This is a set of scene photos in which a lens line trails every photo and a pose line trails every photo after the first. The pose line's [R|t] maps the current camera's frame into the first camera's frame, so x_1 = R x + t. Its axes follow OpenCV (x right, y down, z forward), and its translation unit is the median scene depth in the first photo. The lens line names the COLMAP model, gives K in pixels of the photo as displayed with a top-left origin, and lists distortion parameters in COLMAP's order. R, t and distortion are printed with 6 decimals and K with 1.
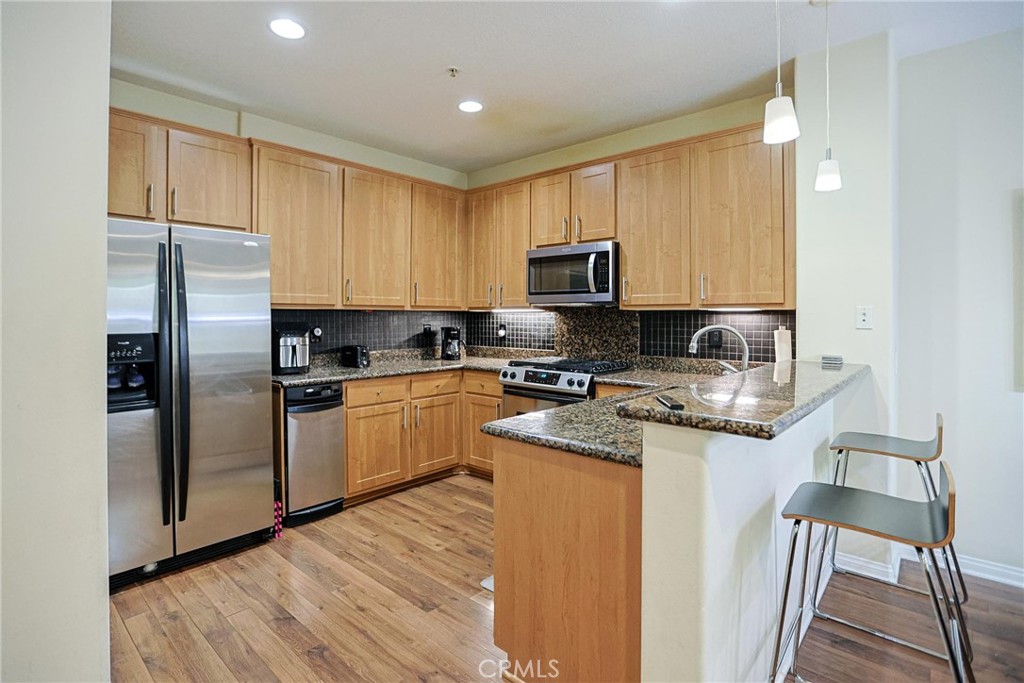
lens RADIAL K [[500.8, 0, 507.2], [0, 500.8, 315.0], [0, 0, 1]] dist [-0.048100, 0.000900]
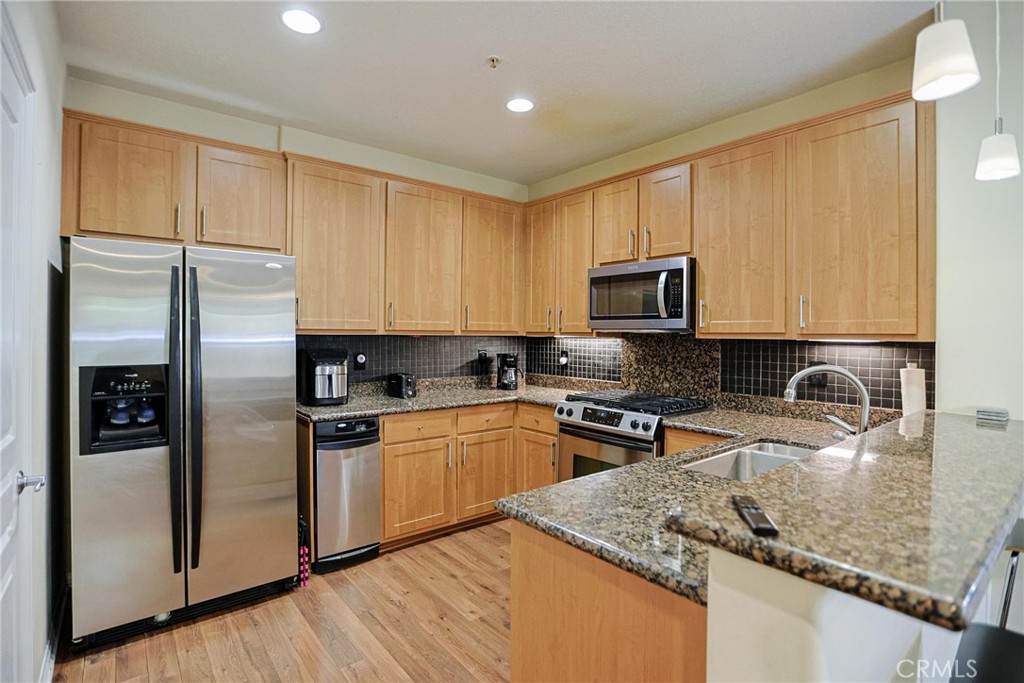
lens RADIAL K [[495.5, 0, 518.1], [0, 495.5, 334.0], [0, 0, 1]] dist [-0.056767, 0.026655]
pose [[0.989697, 0.005342, -0.143080, 0.048596], [-0.004924, 0.999983, 0.003278, -0.019416], [0.143095, -0.002540, 0.989706, 0.142968]]
